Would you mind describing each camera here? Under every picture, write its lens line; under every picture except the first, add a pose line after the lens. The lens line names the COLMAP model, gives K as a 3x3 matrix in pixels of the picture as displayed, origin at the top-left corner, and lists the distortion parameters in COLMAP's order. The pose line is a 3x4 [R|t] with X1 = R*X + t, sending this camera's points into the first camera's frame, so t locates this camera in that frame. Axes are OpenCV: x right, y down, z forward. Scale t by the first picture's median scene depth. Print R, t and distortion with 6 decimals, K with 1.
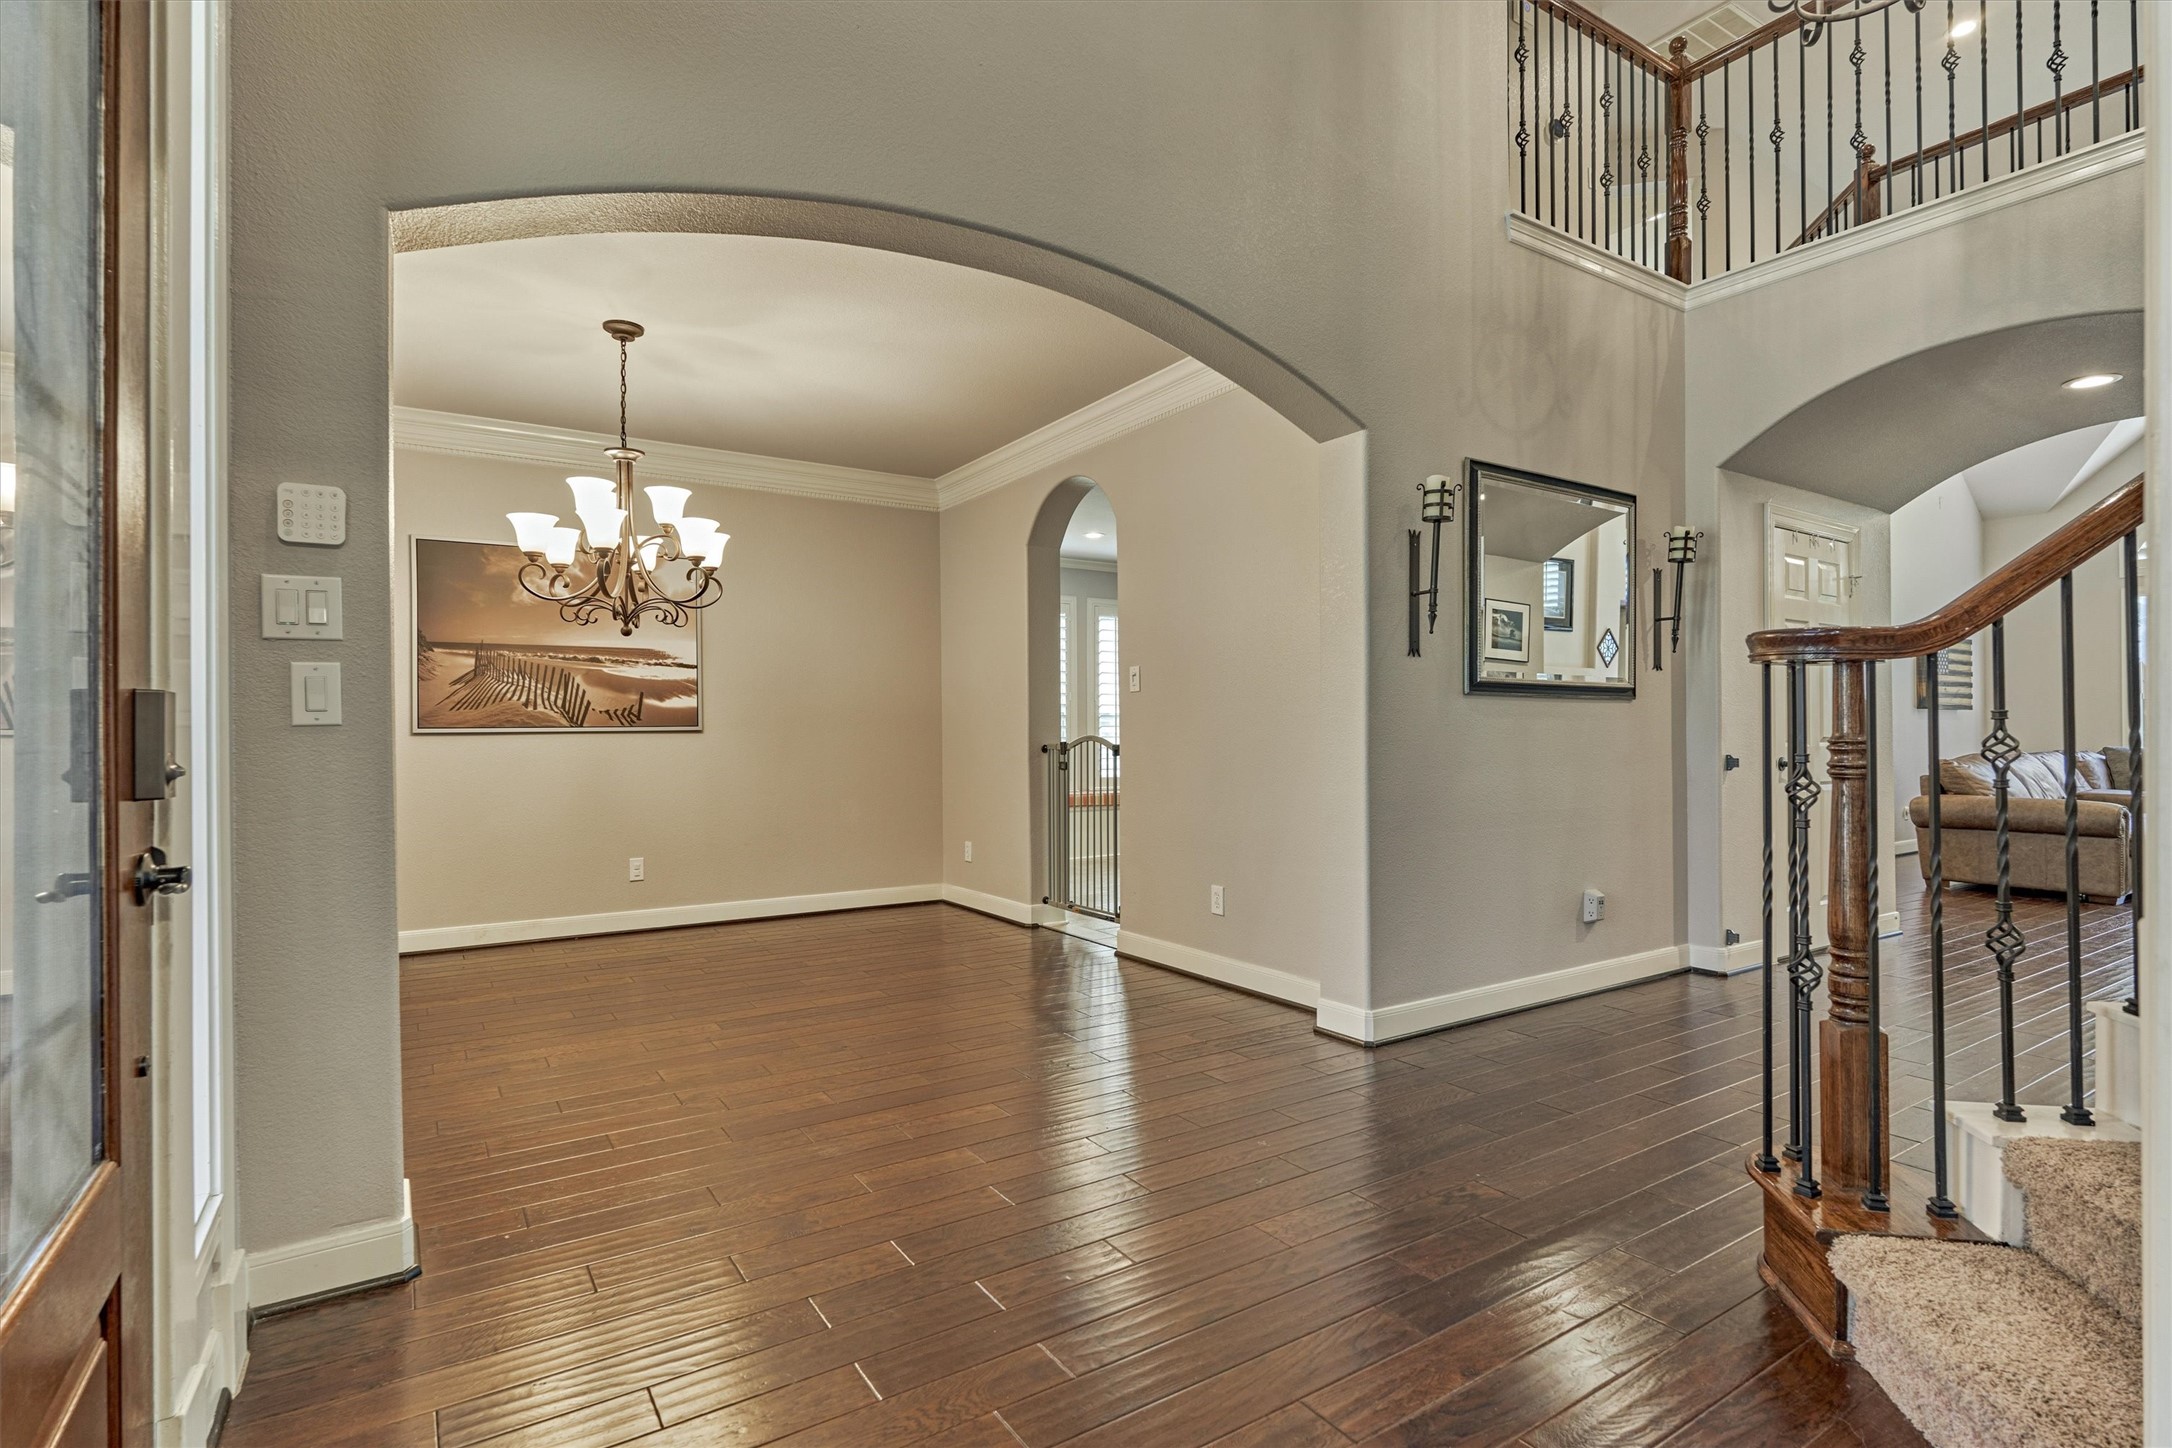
lens RADIAL K [[1057.4, 0, 1089.8], [0, 1057.4, 728.6], [0, 0, 1]] dist [-0.003389, -0.000403]
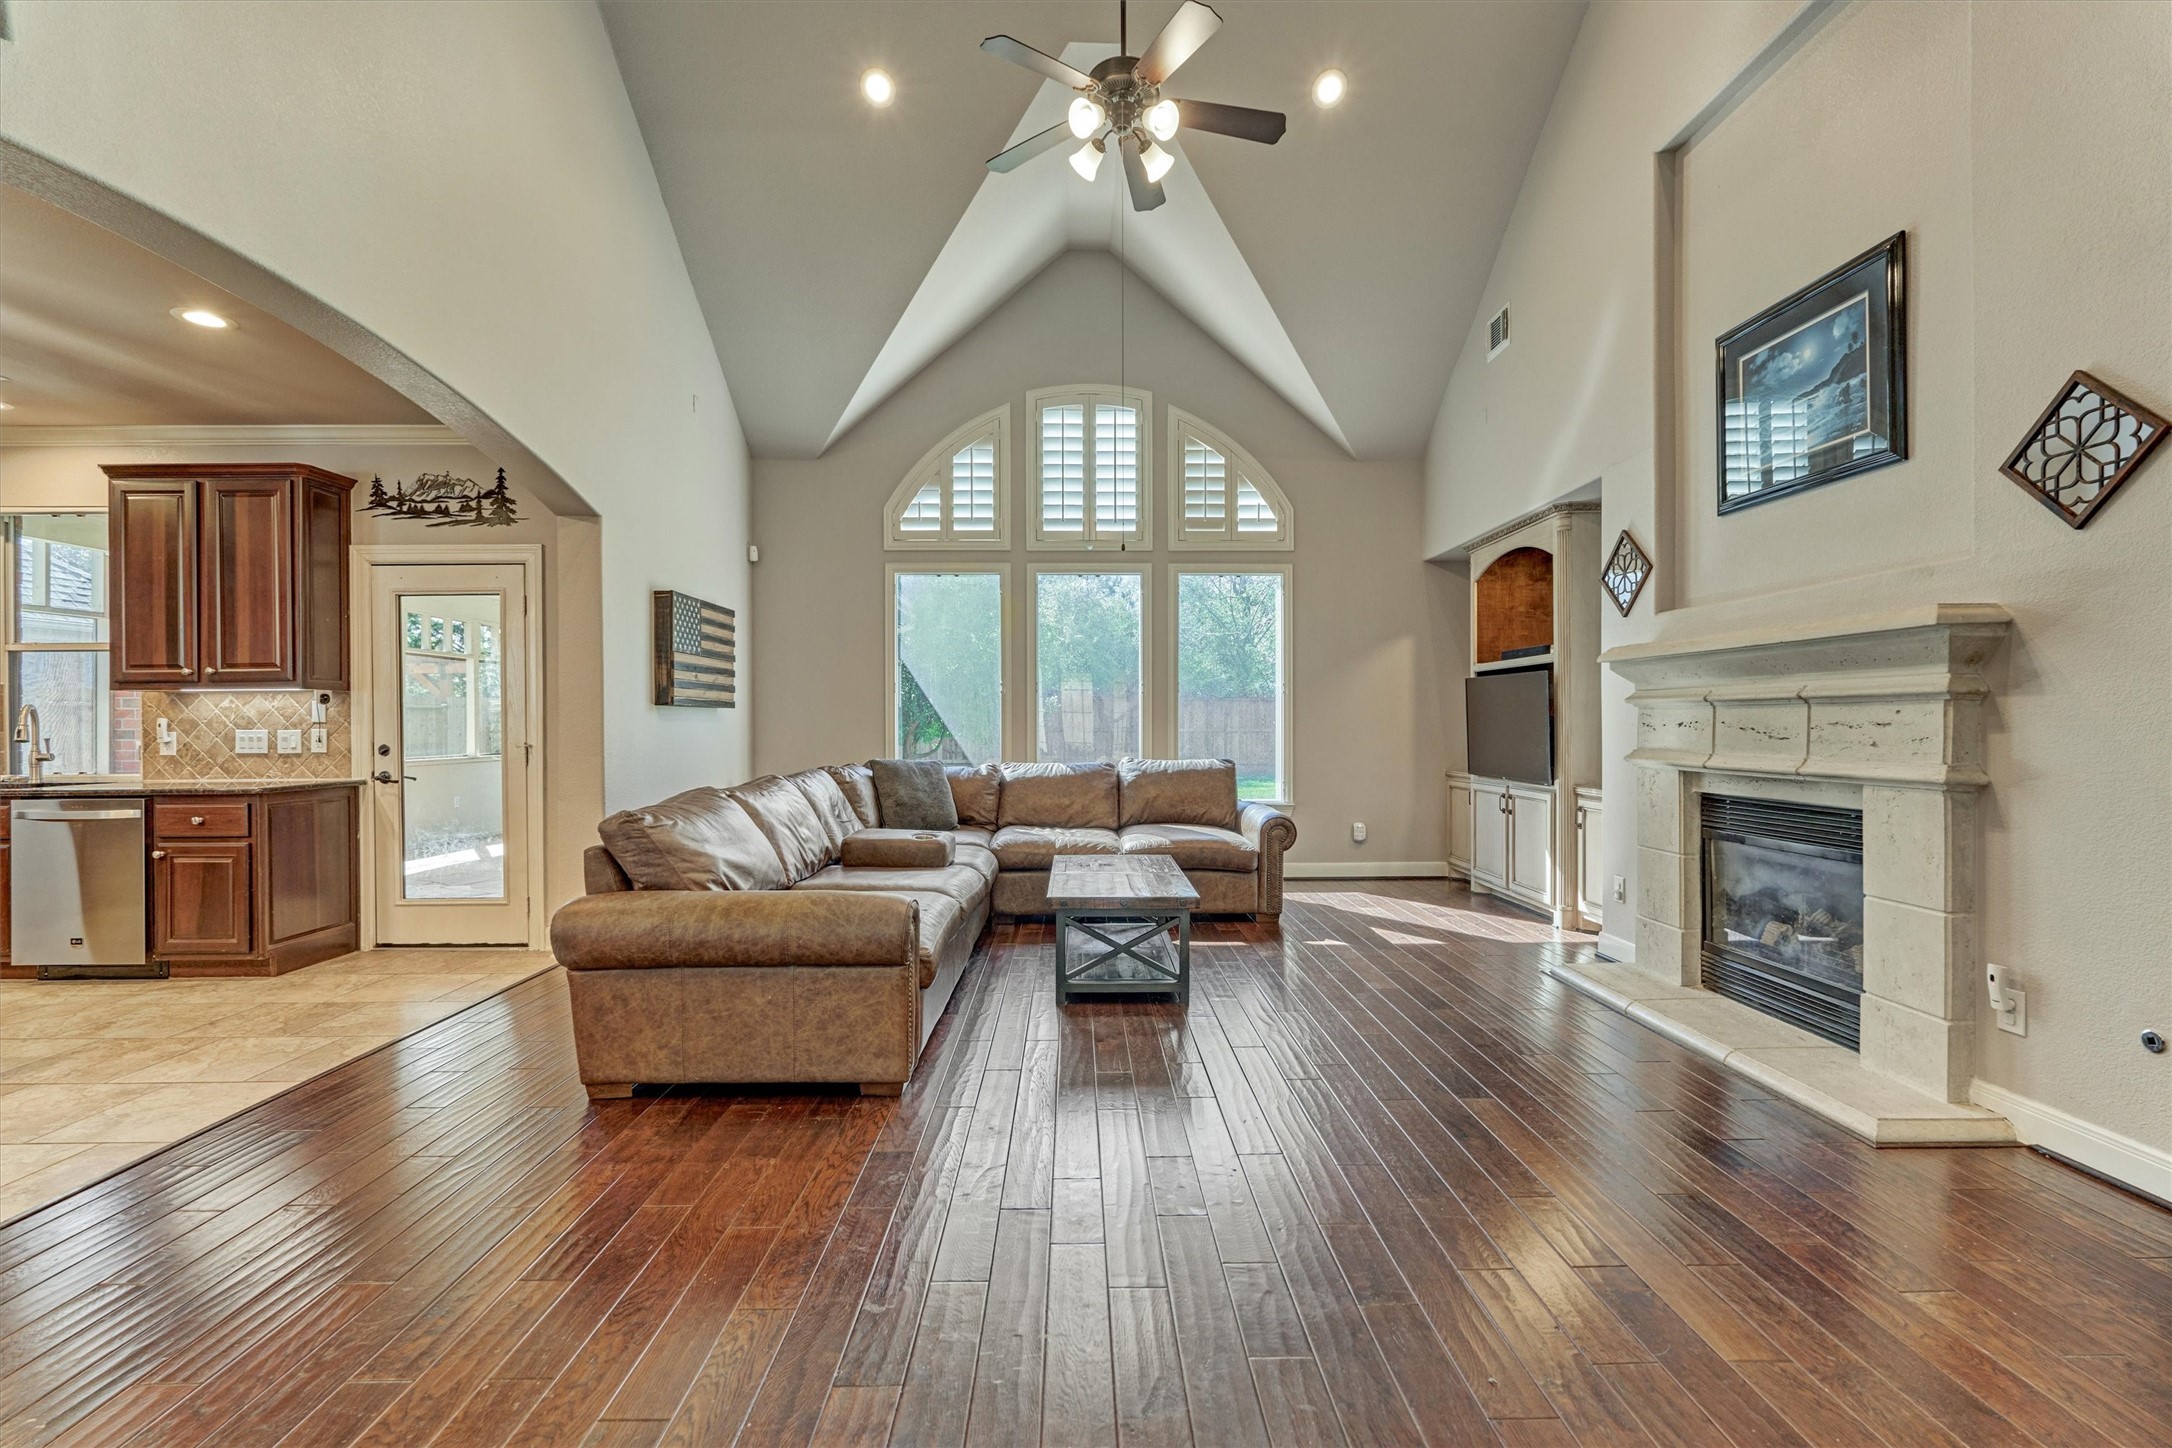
lens RADIAL K [[946.0, 0, 1083.6], [0, 946.0, 720.0], [0, 0, 1]] dist [-0.002508, 0.000185]
pose [[0.540135, 0.000296, 0.841579, 0.564764], [0.001553, 0.999998, -0.001348, -0.011141], [-0.841577, 0.002035, 0.540133, 0.601820]]
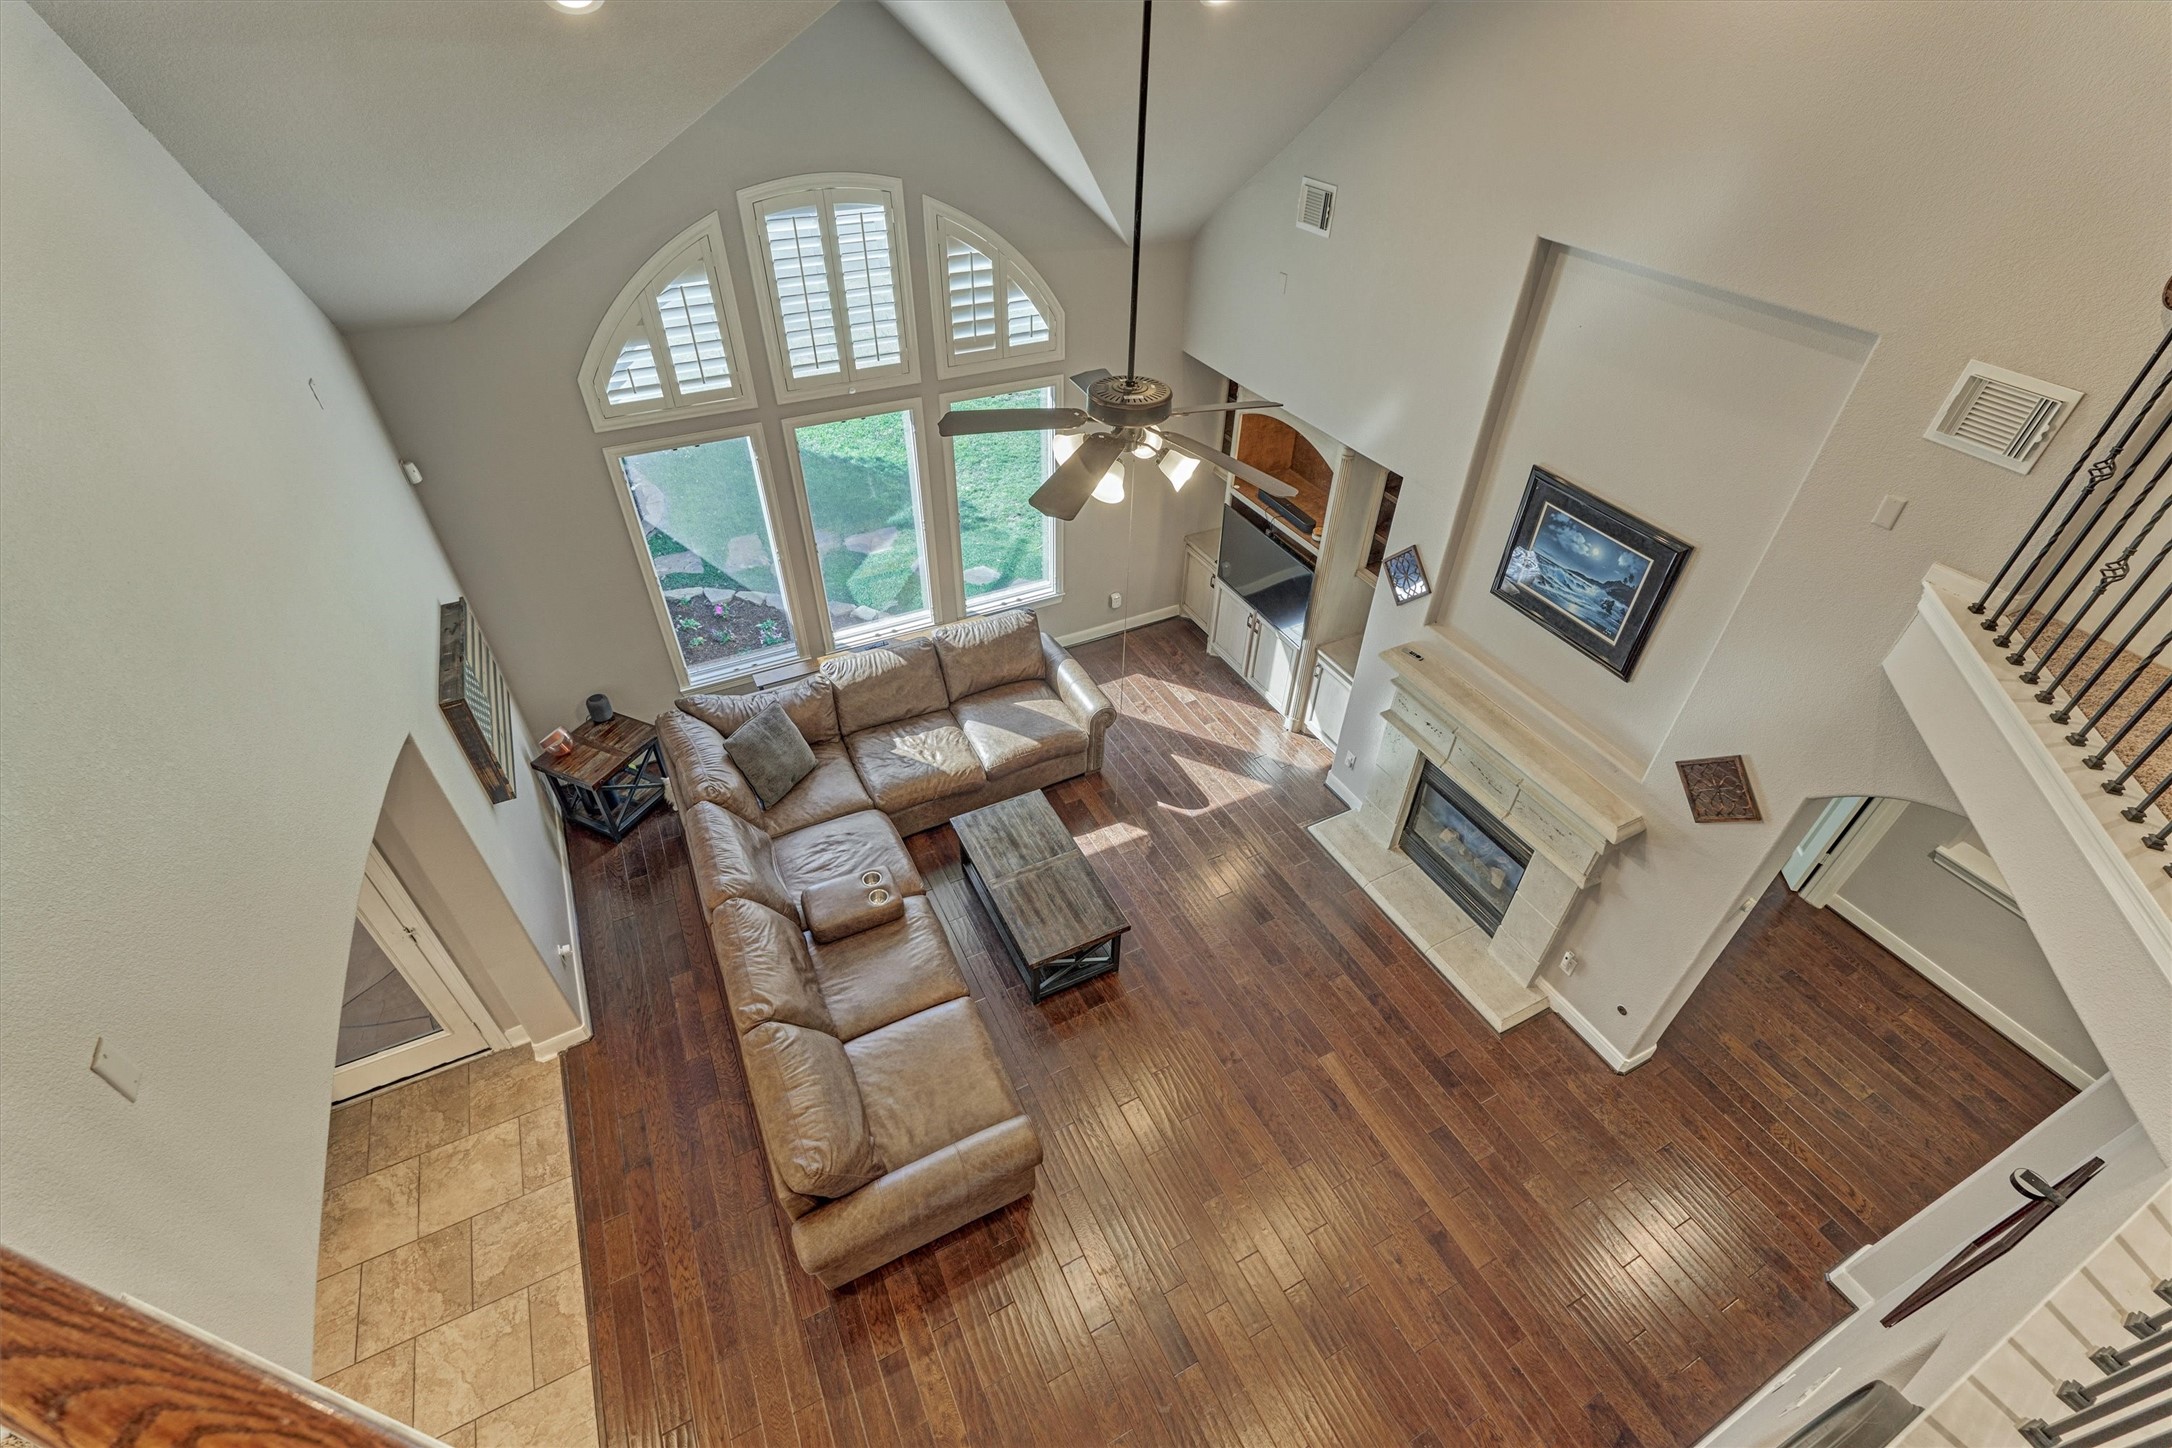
lens RADIAL K [[946.0, 0, 1083.4], [0, 946.0, 722.5], [0, 0, 1]] dist [-0.002508, 0.000185]
pose [[0.109875, -0.637498, 0.762577, 0.580793], [-0.016549, 0.765942, 0.642696, -0.435038], [-0.993808, -0.083236, 0.073608, 0.798554]]
